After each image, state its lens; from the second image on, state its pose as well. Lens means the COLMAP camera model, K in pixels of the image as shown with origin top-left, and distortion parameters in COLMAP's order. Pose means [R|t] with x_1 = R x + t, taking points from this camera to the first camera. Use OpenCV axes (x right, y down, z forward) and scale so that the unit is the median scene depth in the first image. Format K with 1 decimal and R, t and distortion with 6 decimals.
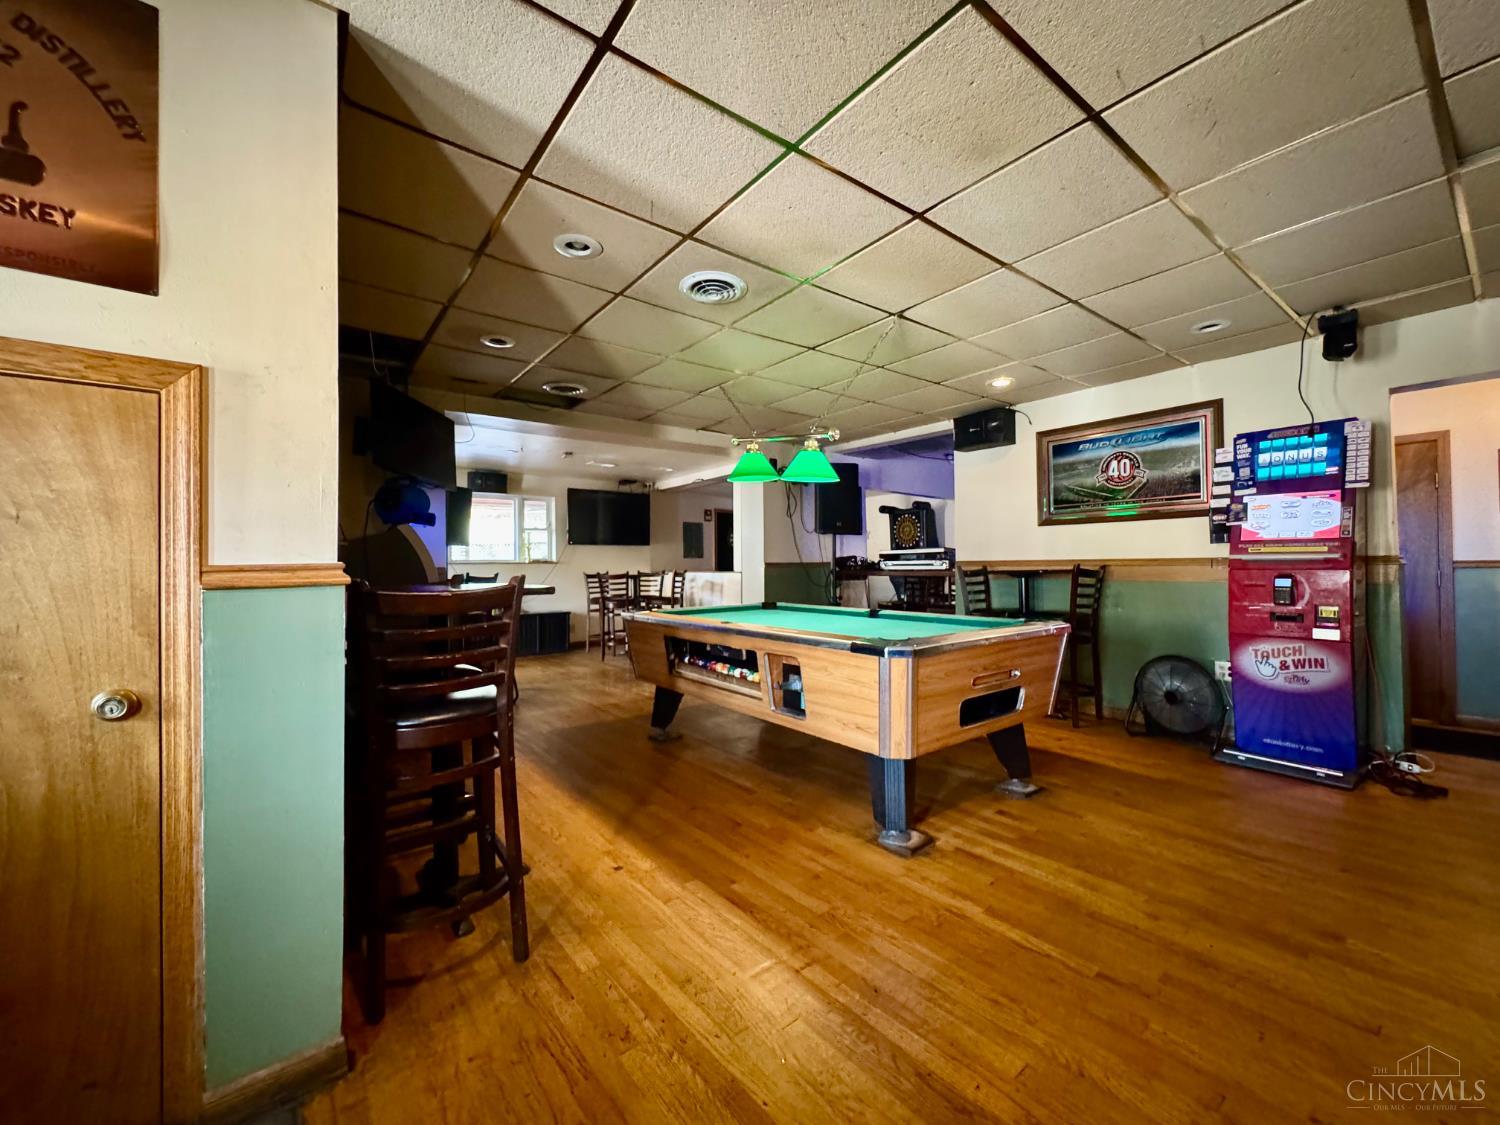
lens RADIAL K [[606.7, 0, 744.4], [0, 606.7, 567.0], [0, 0, 1]] dist [0.003046, 0.000545]
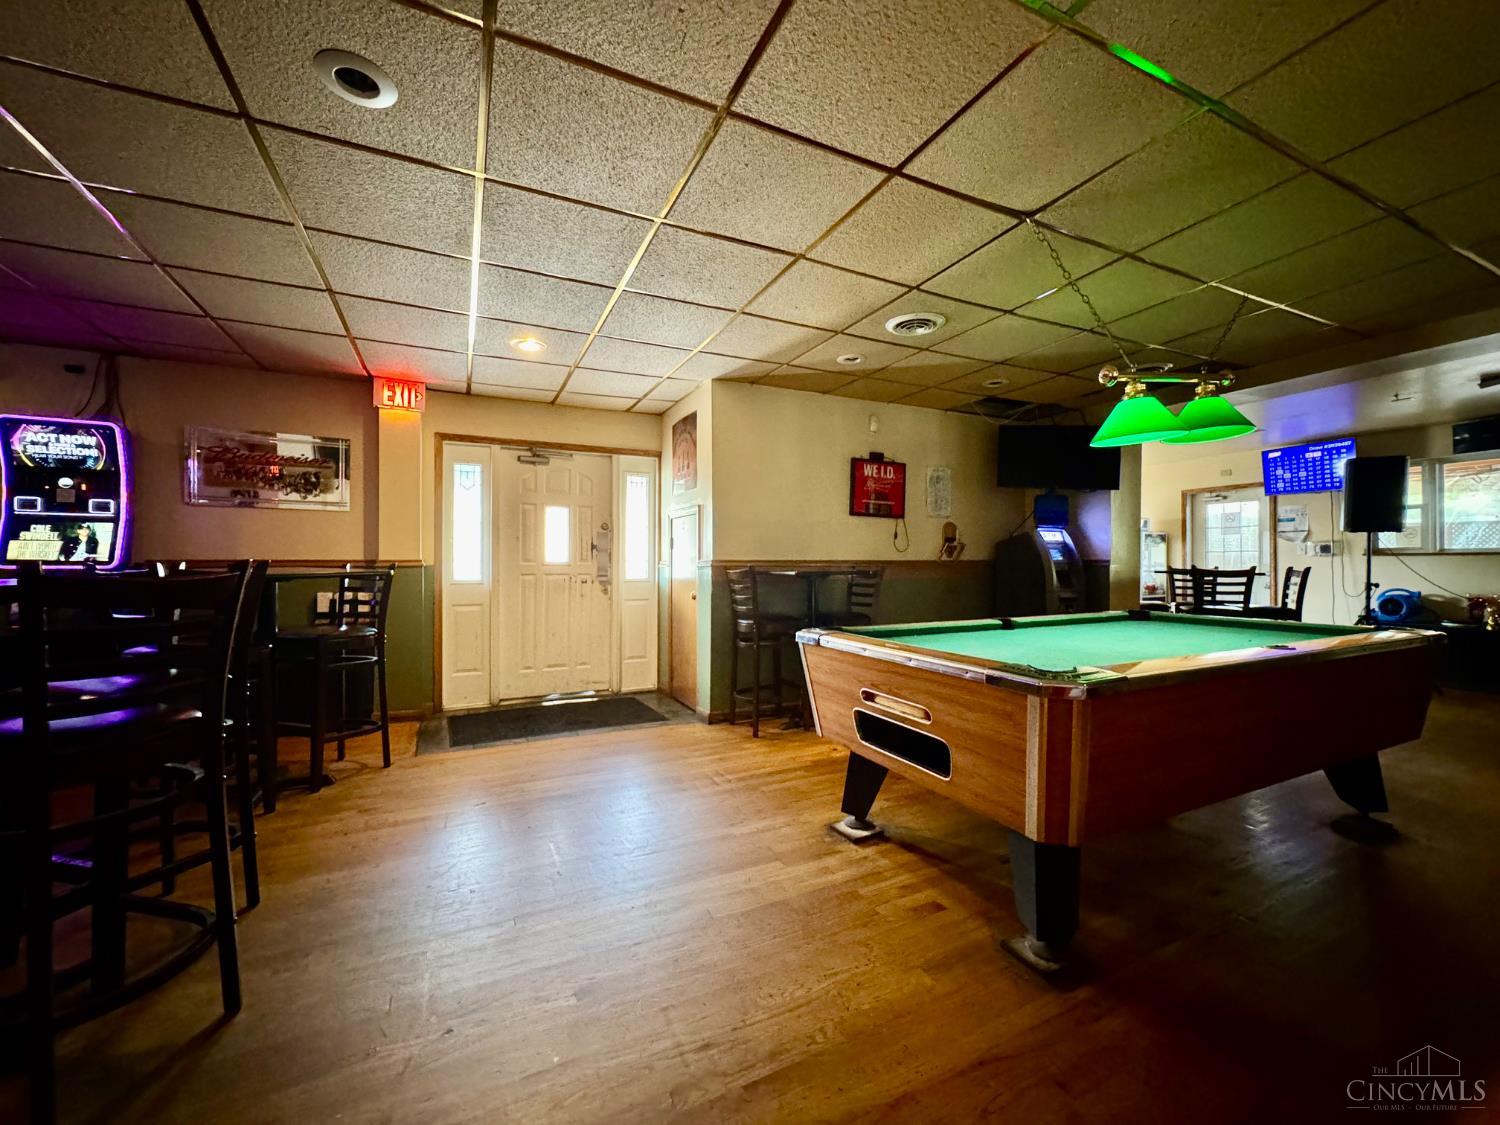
lens RADIAL K [[606.7, 0, 753.4], [0, 606.7, 559.9], [0, 0, 1]] dist [0.003046, 0.000545]
pose [[-0.203401, 0.003203, -0.979090, 1.127373], [-0.000283, 0.999994, 0.003331, -0.004825], [0.979096, 0.000955, -0.203399, 0.903559]]
